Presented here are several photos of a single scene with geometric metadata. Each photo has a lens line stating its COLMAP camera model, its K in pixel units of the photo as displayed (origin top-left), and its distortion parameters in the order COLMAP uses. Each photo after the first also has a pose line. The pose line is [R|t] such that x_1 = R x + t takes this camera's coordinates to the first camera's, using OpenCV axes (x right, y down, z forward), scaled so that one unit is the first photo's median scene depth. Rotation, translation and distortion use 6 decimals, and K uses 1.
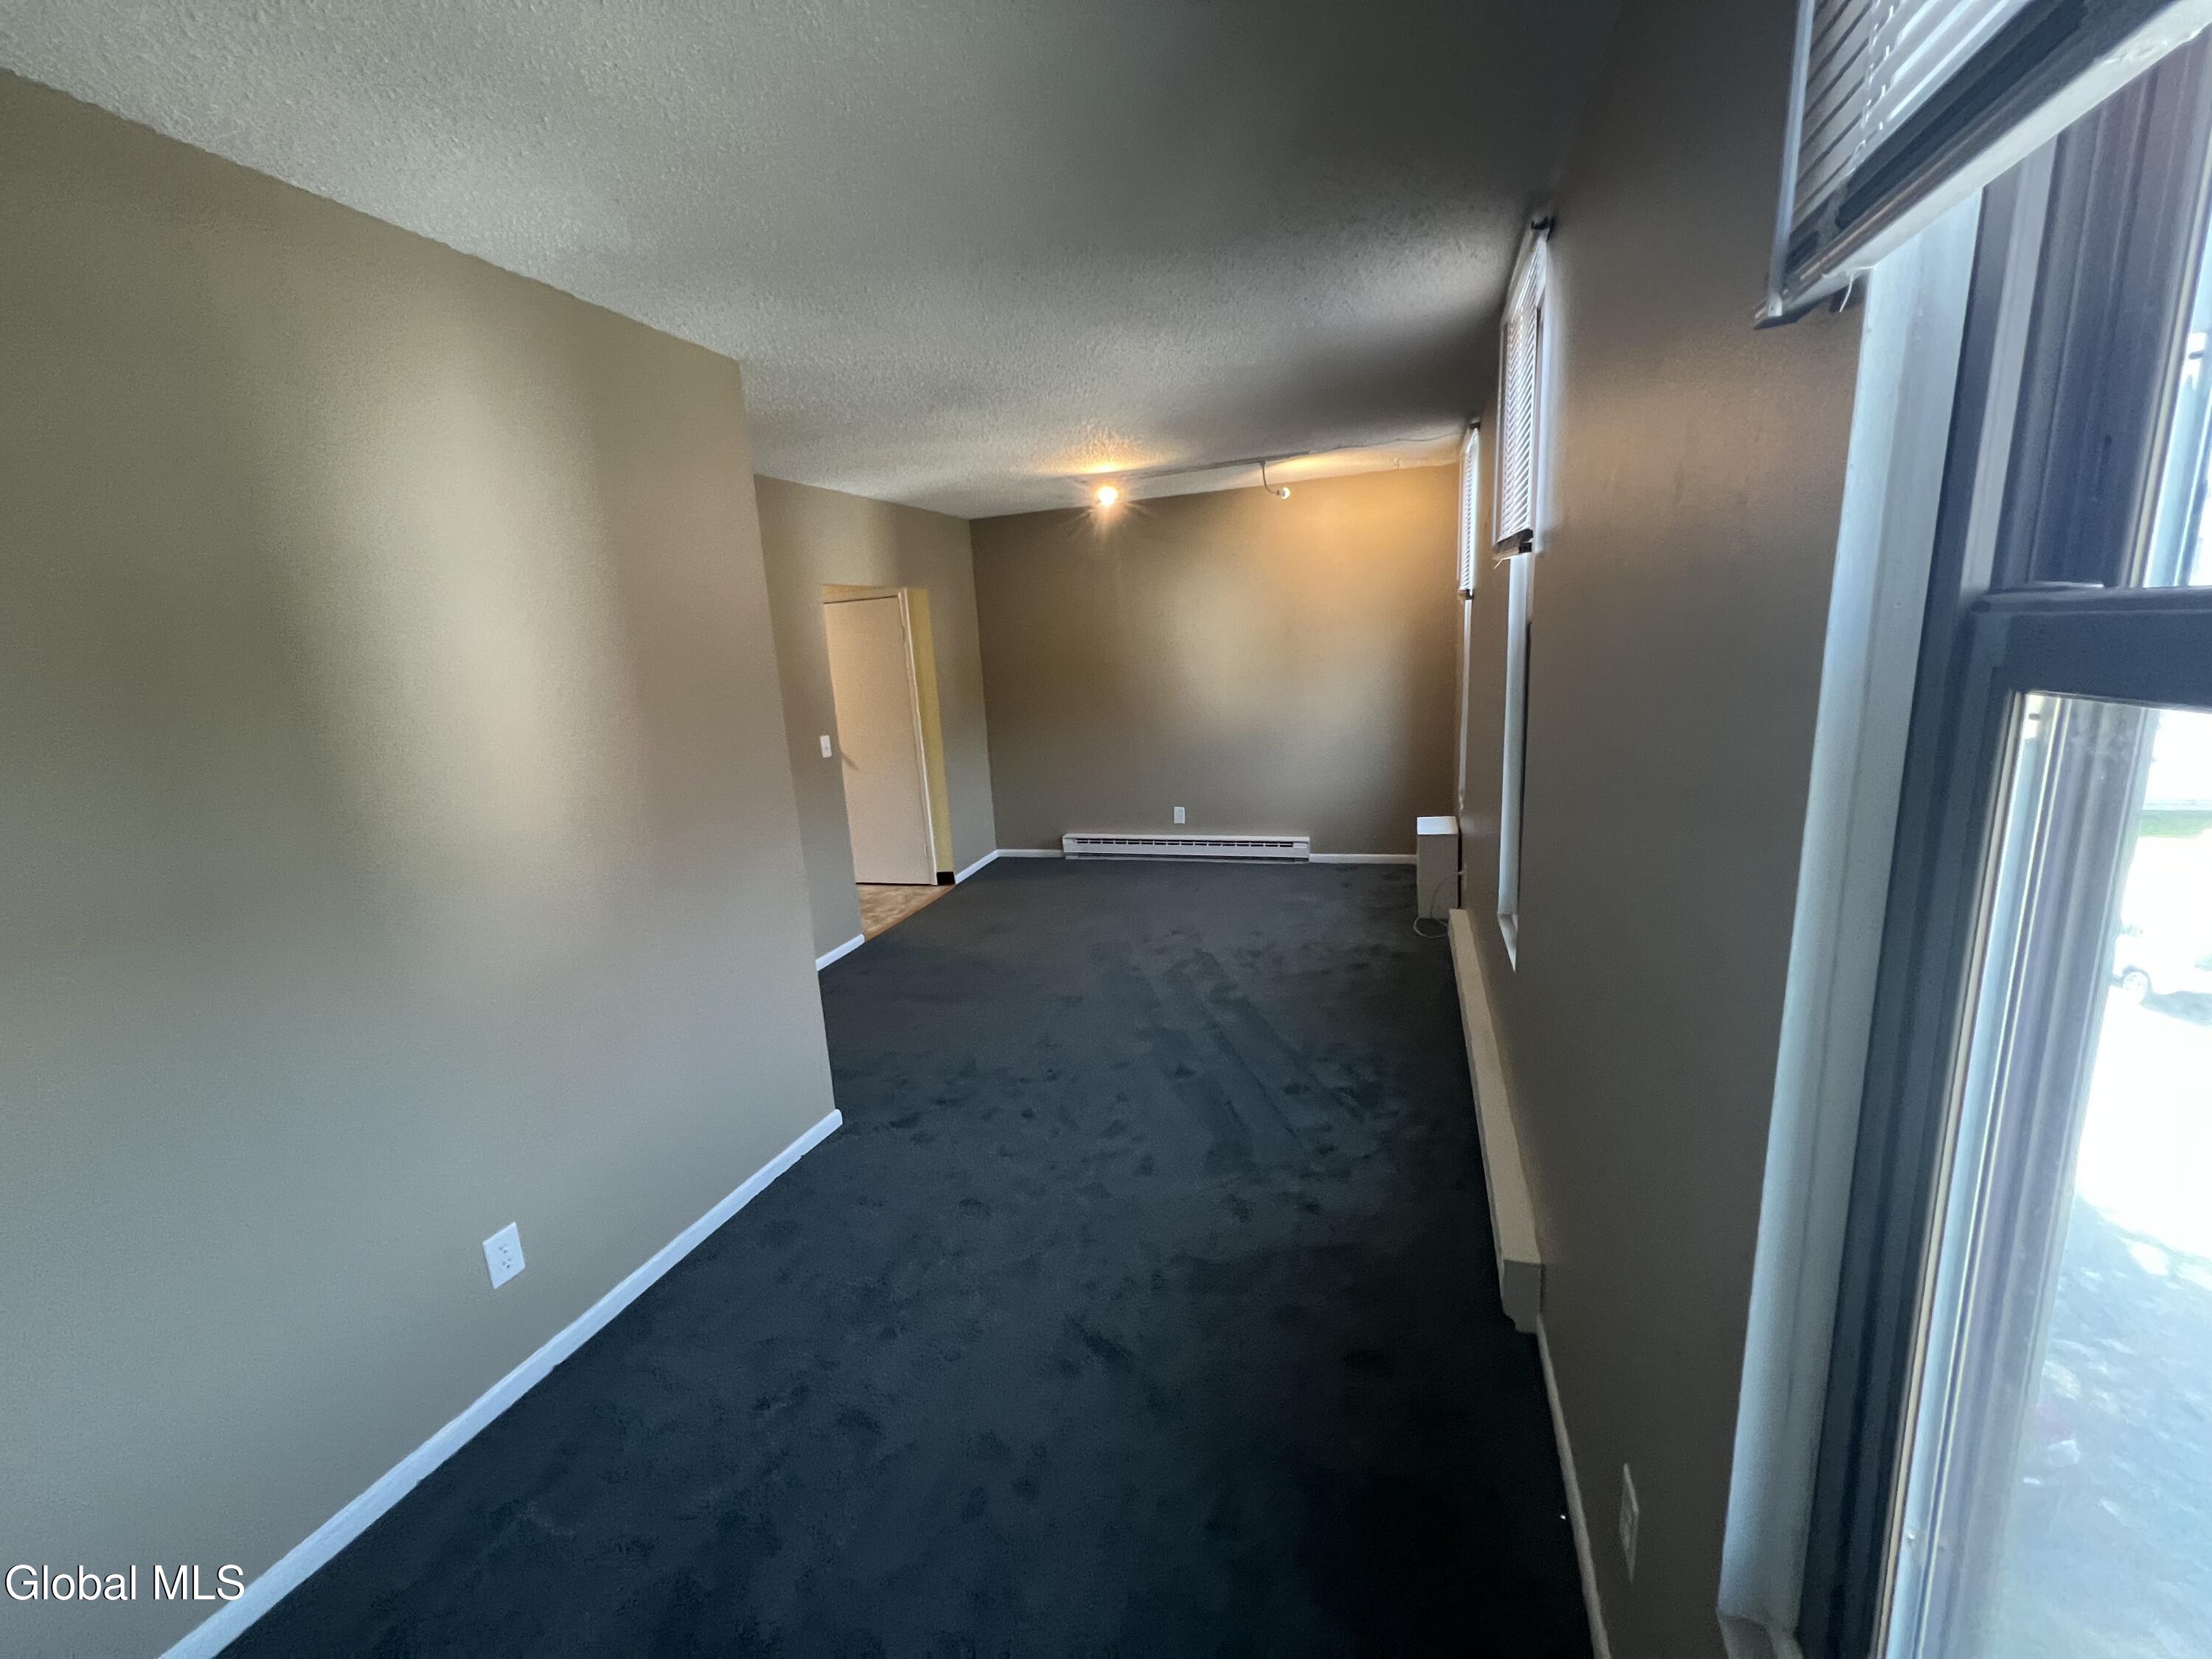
lens RADIAL K [[880.2, 0, 1105.6], [0, 880.2, 826.9], [0, 0, 1]] dist [0.000932, -0.000312]
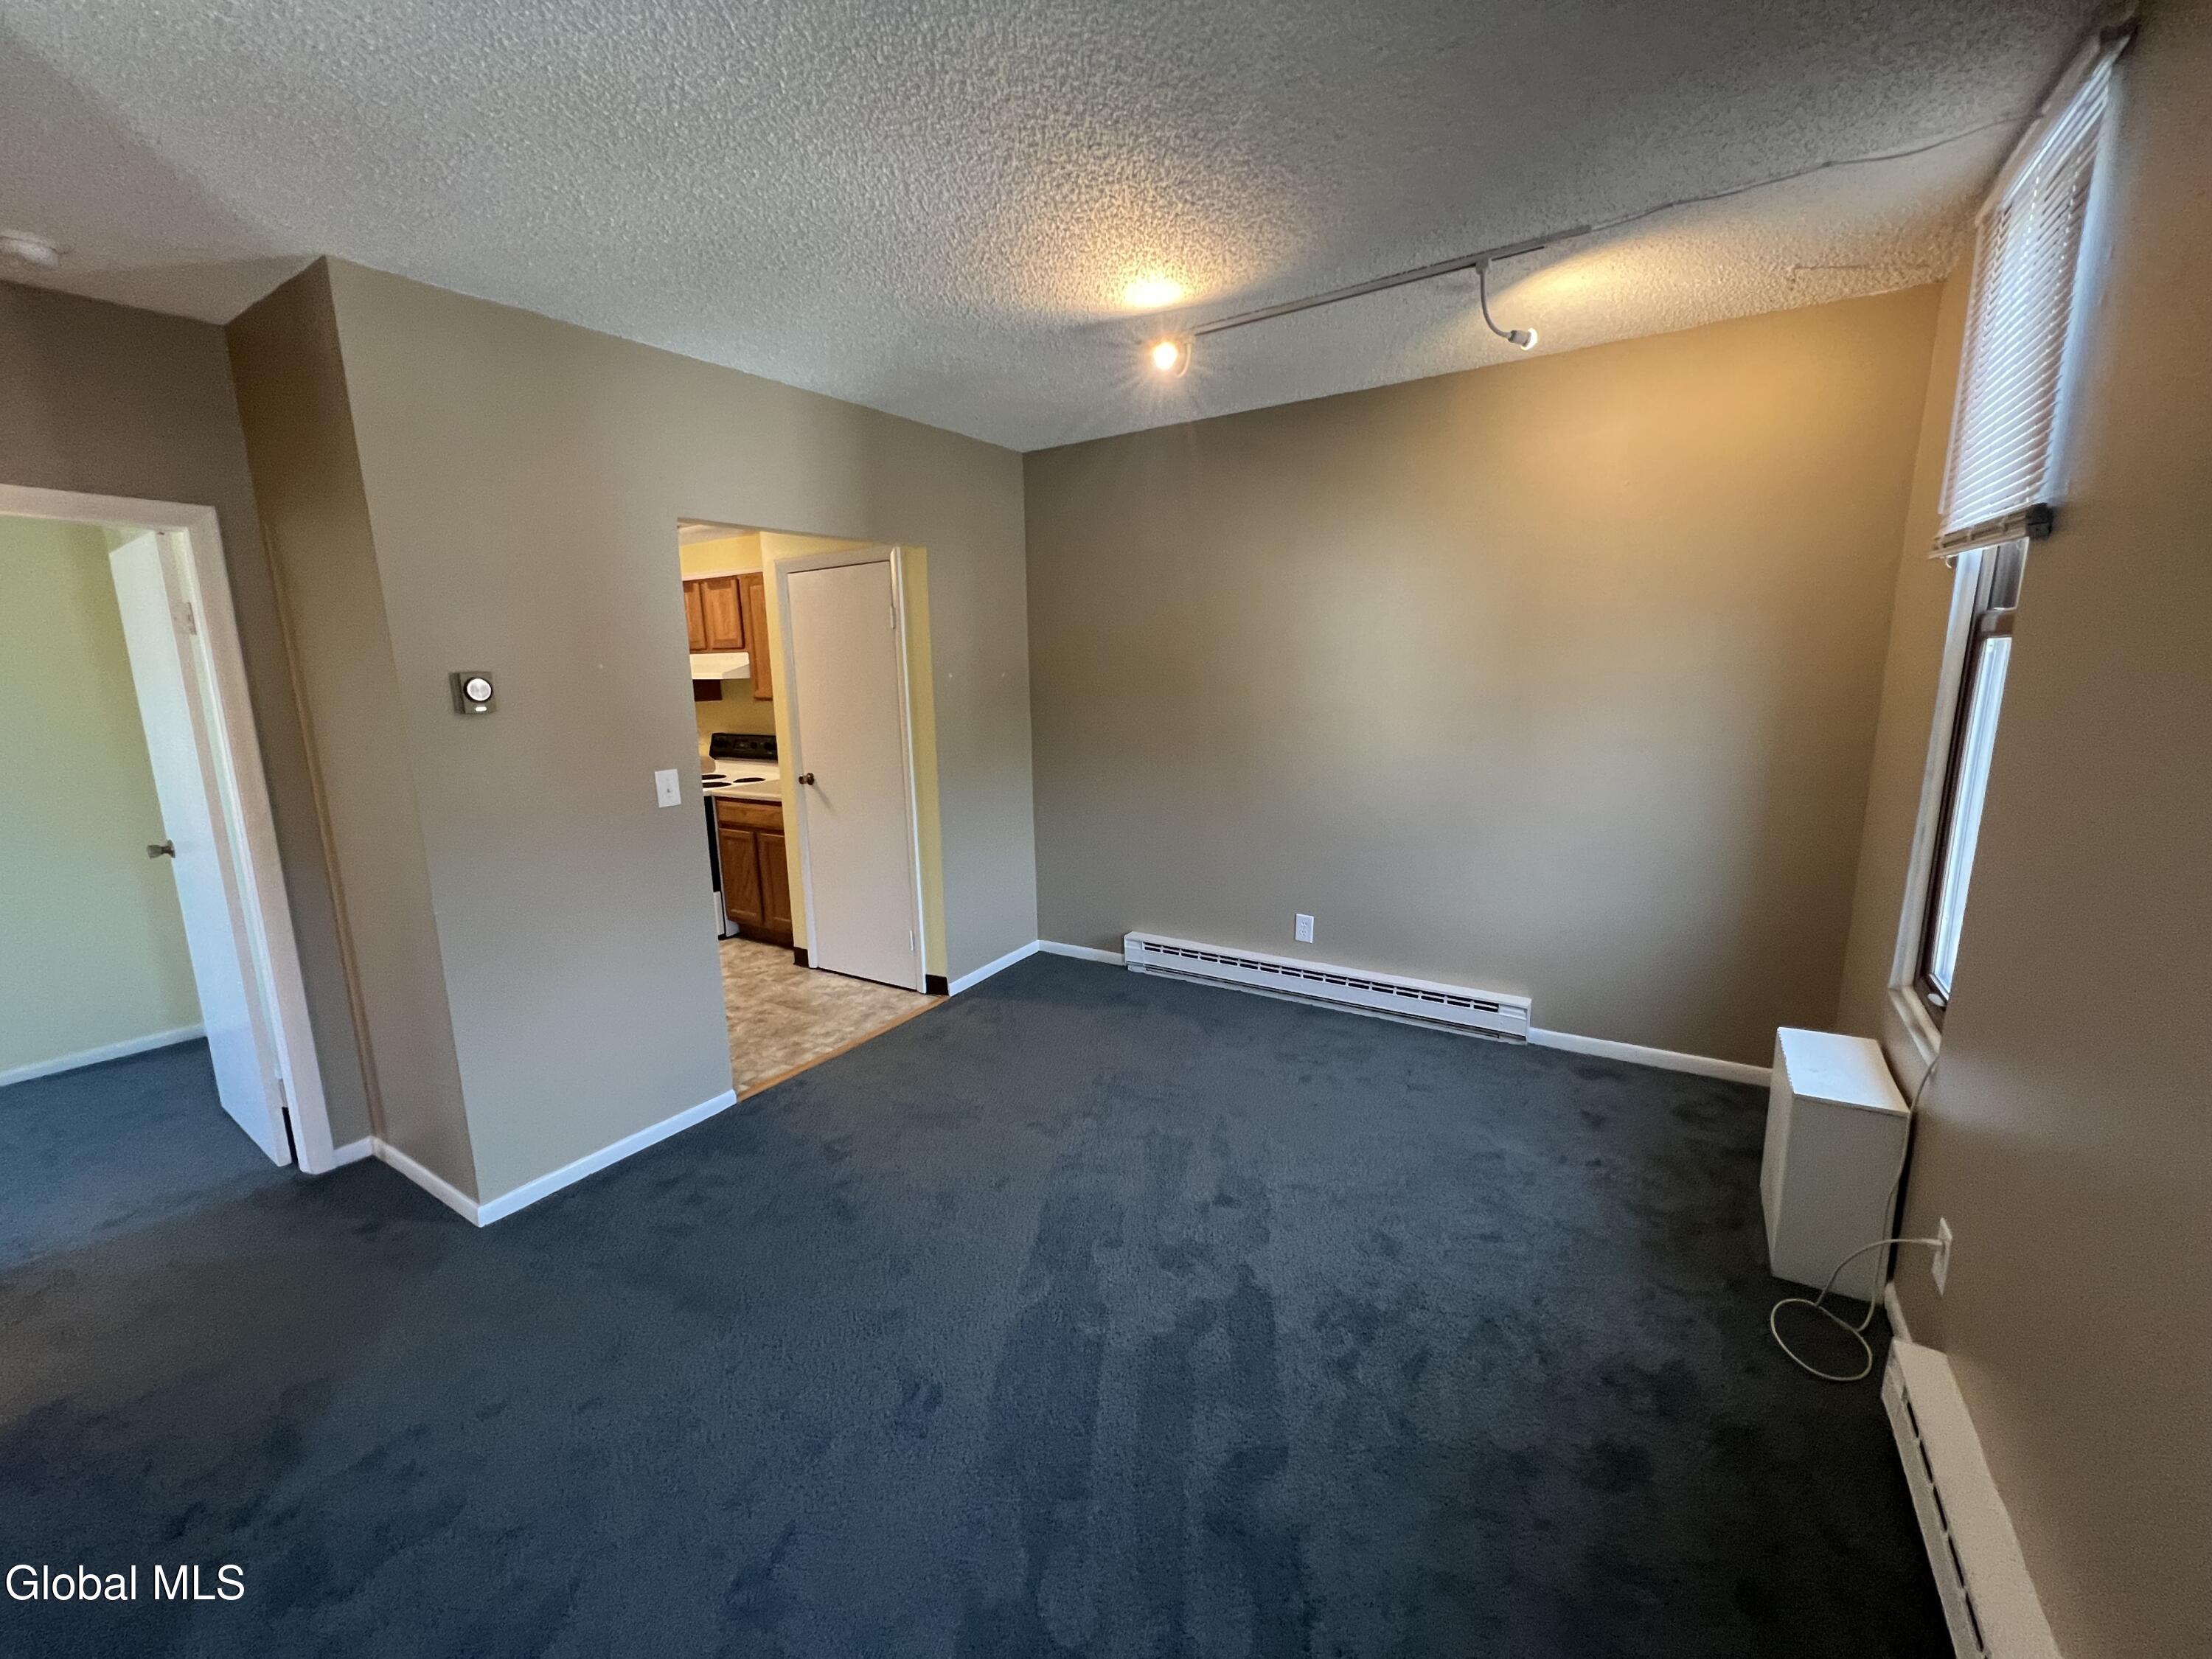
lens RADIAL K [[885.3, 0, 1107.6], [0, 885.3, 822.9], [0, 0, 1]] dist [-0.000459, 0.000373]
pose [[0.967902, 0.081299, -0.237815, 0.095948], [-0.086463, 0.996190, -0.011346, -0.069838], [0.235987, 0.031544, 0.971244, 0.387796]]
